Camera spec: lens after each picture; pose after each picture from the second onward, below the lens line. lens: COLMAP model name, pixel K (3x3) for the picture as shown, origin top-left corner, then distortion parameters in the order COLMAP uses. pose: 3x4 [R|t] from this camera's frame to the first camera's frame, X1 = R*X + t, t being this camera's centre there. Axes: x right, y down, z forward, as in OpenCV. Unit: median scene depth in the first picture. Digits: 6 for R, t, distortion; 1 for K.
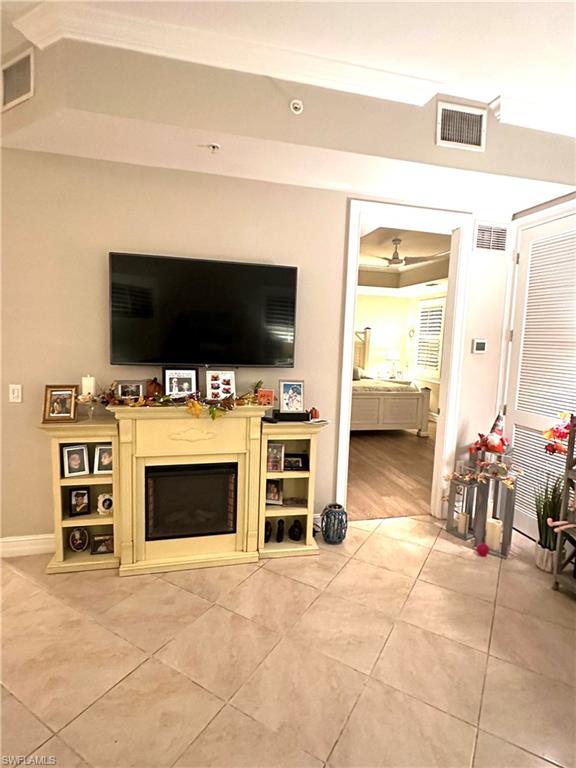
lens RADIAL K [[407.9, 0, 287.1], [0, 407.9, 383.7], [0, 0, 1]] dist [-0.000751, -0.000143]
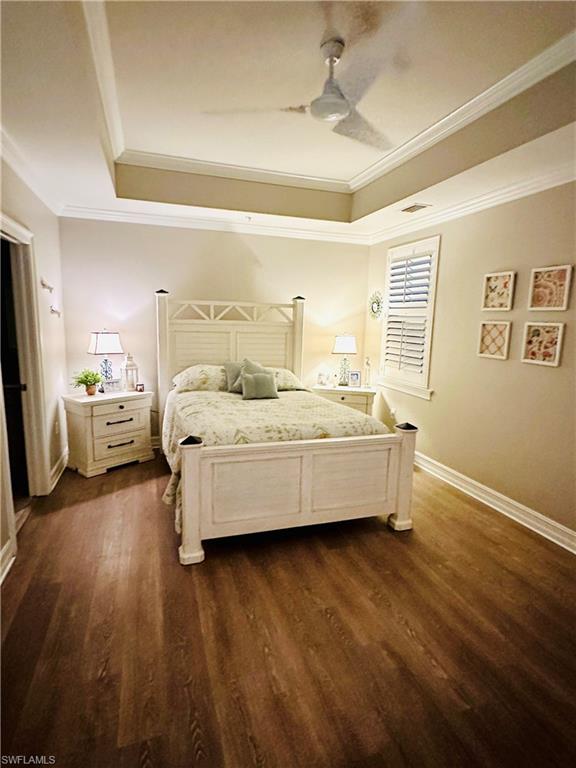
lens RADIAL K [[407.9, 0, 287.9], [0, 407.9, 383.8], [0, 0, 1]] dist [-0.000751, -0.000143]
pose [[0.996402, -0.020990, 0.082118, 0.144618], [0.016909, 0.998602, 0.050077, -0.049408], [-0.083054, -0.048508, 0.995364, 0.470422]]
